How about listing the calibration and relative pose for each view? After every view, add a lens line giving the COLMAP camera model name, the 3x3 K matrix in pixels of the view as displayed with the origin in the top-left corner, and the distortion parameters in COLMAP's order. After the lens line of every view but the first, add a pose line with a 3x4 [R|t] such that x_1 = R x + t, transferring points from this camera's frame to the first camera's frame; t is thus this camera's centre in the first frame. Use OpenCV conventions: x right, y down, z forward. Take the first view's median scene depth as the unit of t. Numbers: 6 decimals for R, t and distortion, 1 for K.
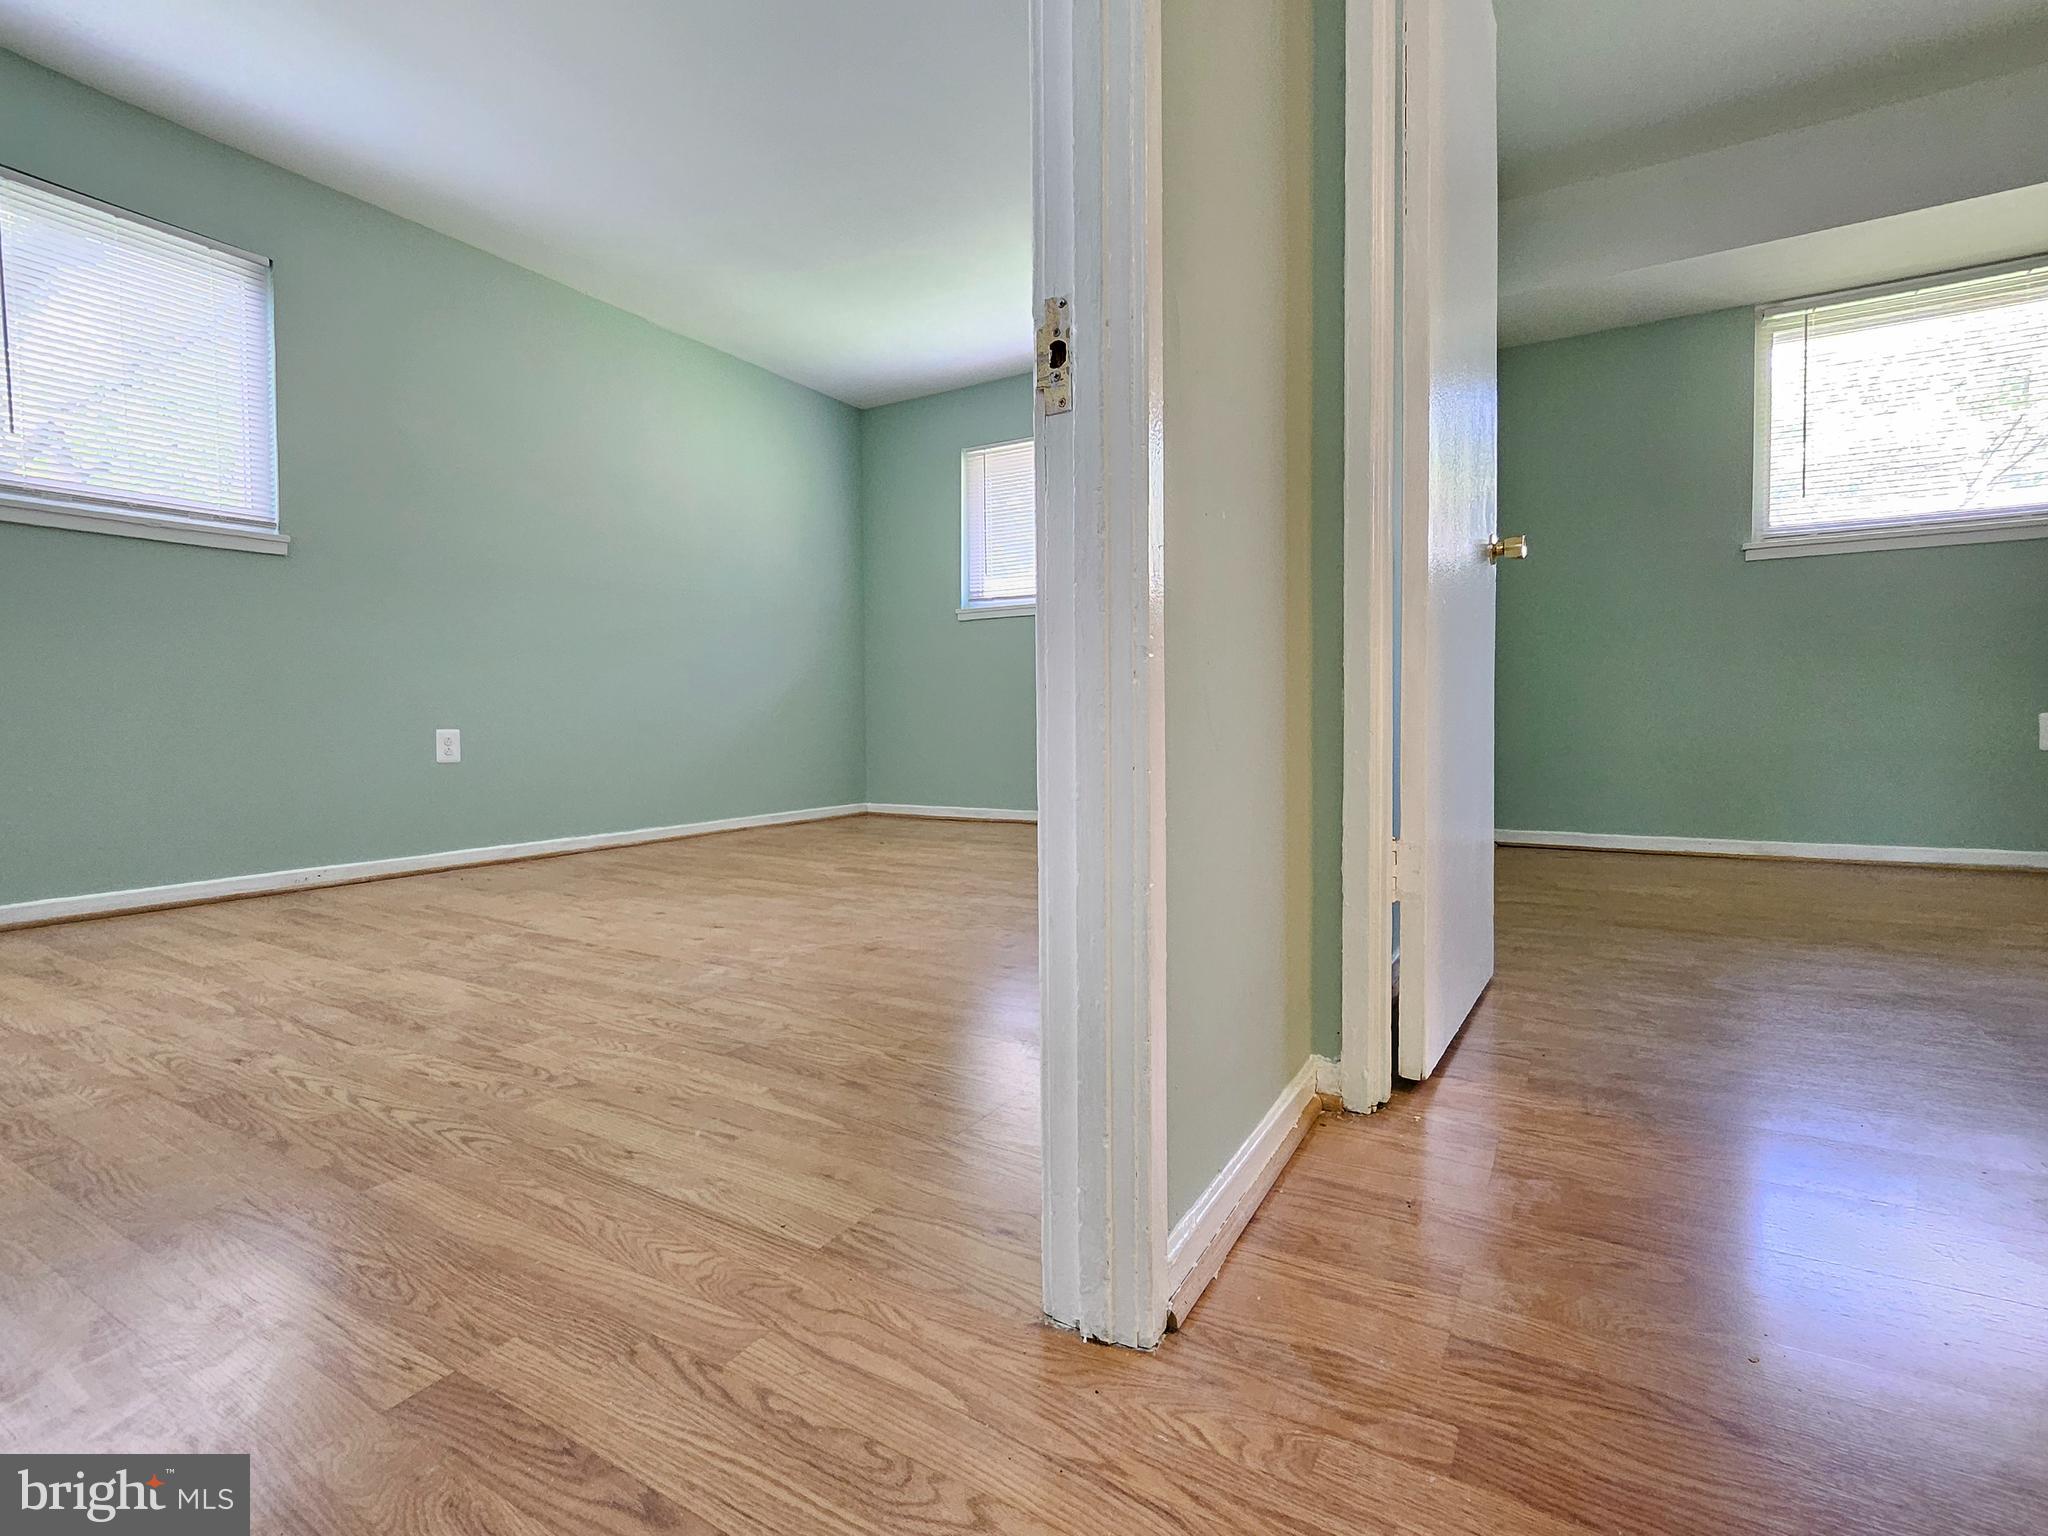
lens RADIAL K [[984.1, 0, 1024.0], [0, 984.1, 768.0], [0, 0, 1]] dist [0.001582, -0.000264]
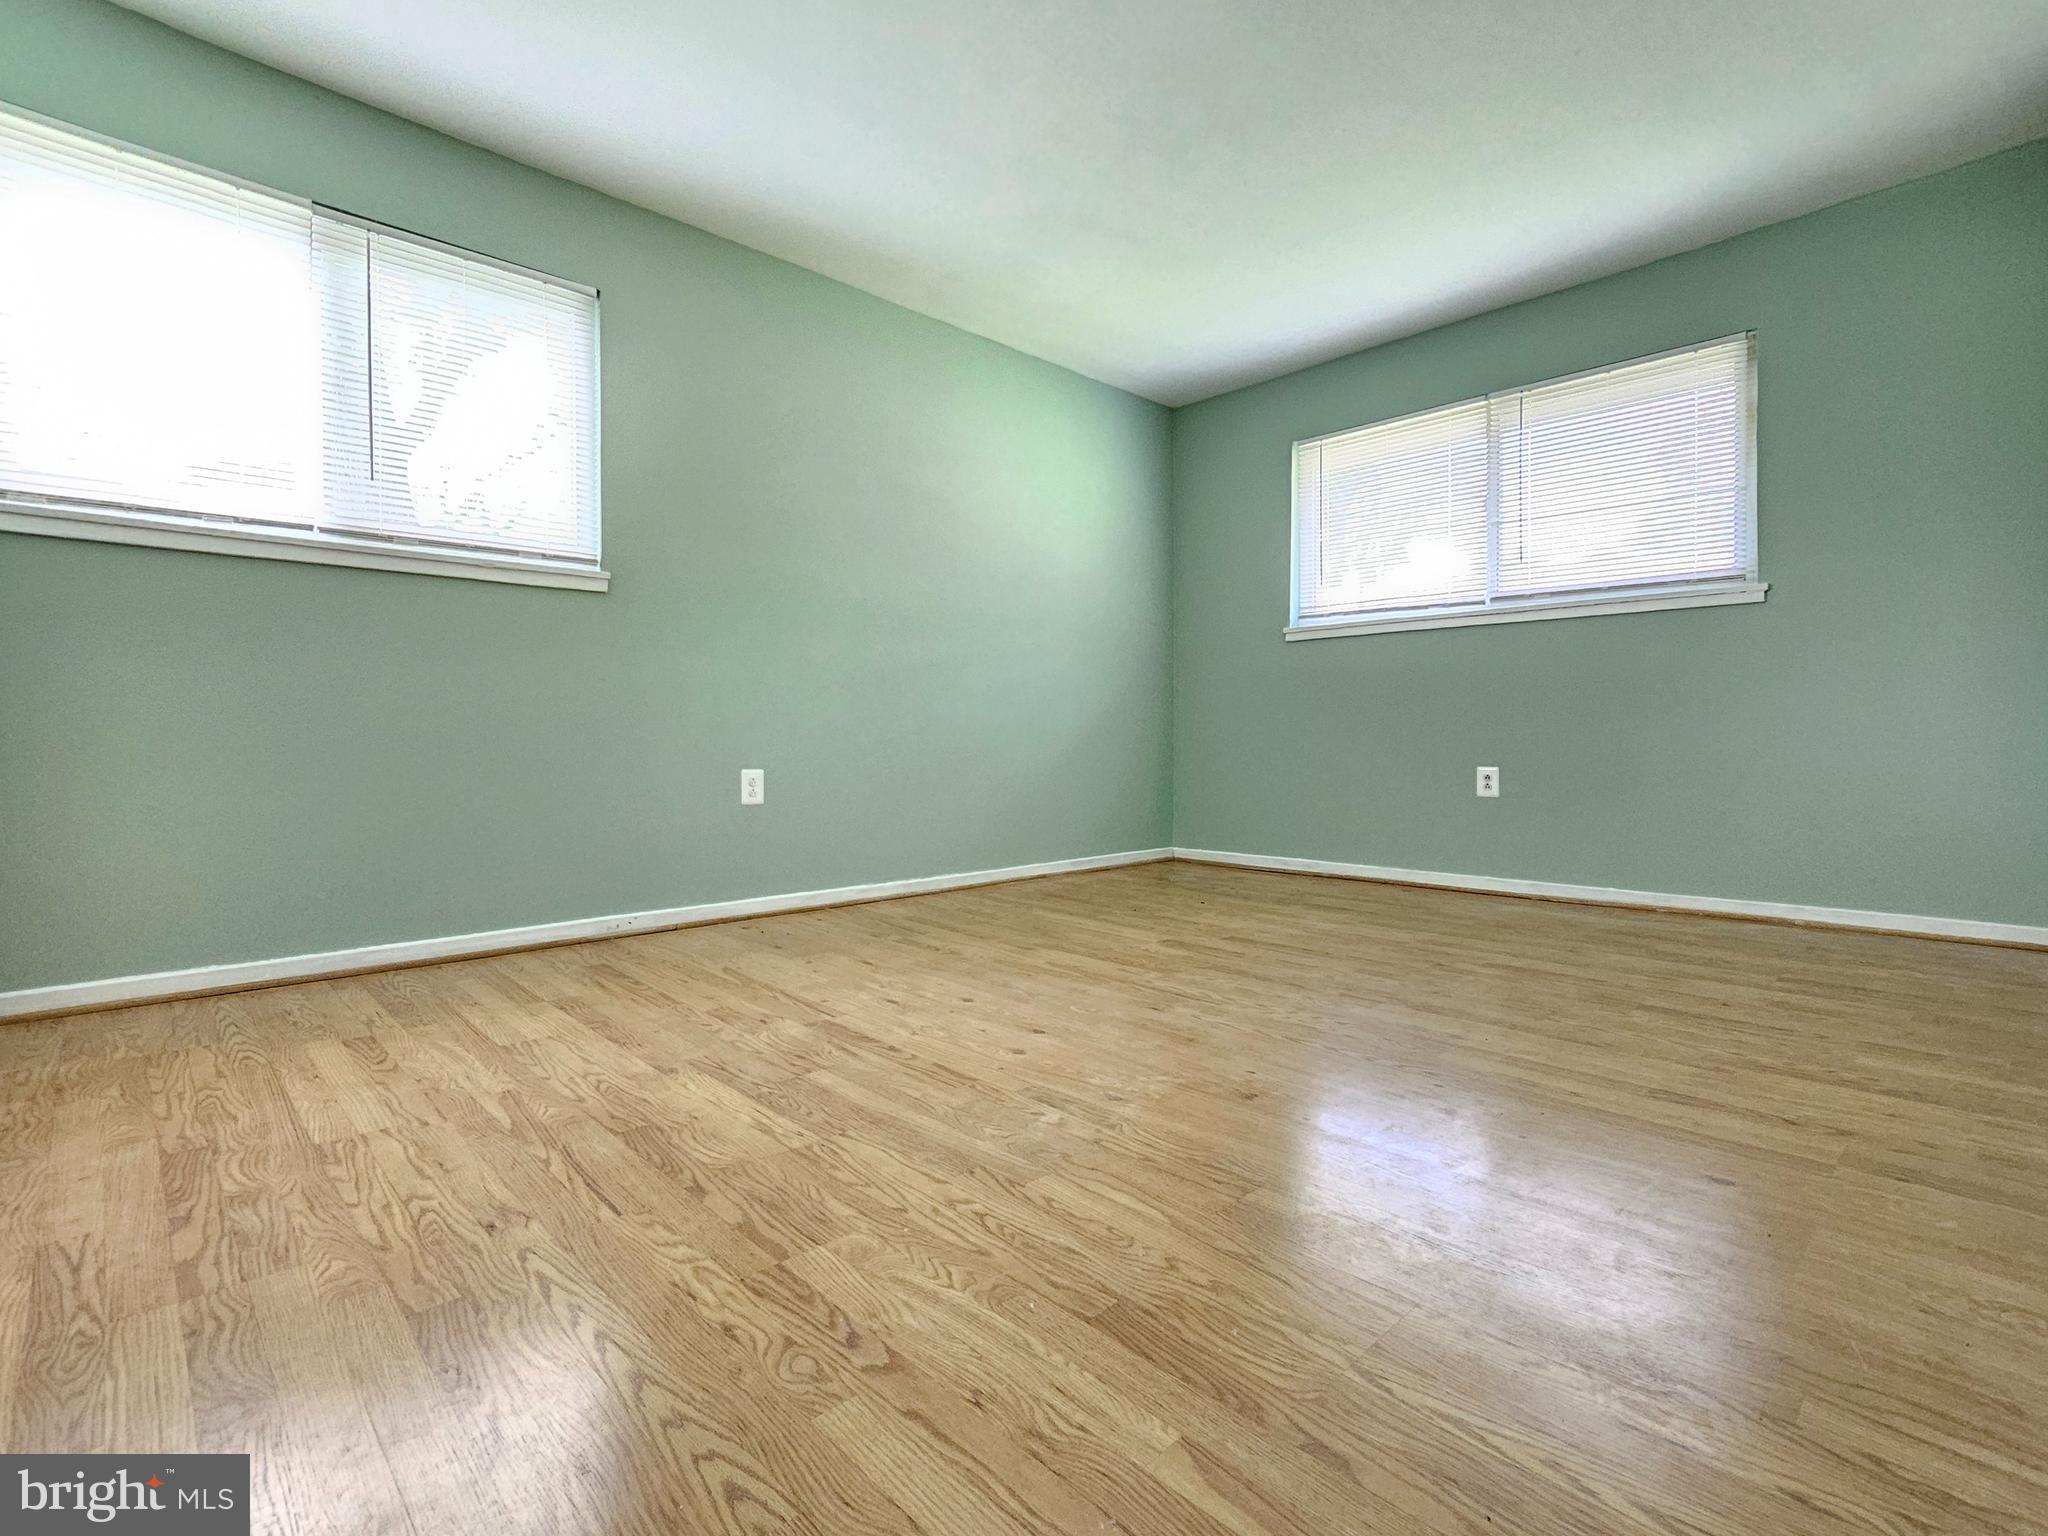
lens RADIAL K [[984.1, 0, 1024.0], [0, 984.1, 768.0], [0, 0, 1]] dist [0.001582, -0.000264]
pose [[0.963732, 0.012934, -0.266558, -0.121801], [-0.017351, 0.999748, -0.014222, -0.048153], [0.266306, 0.018331, 0.963714, 0.236670]]
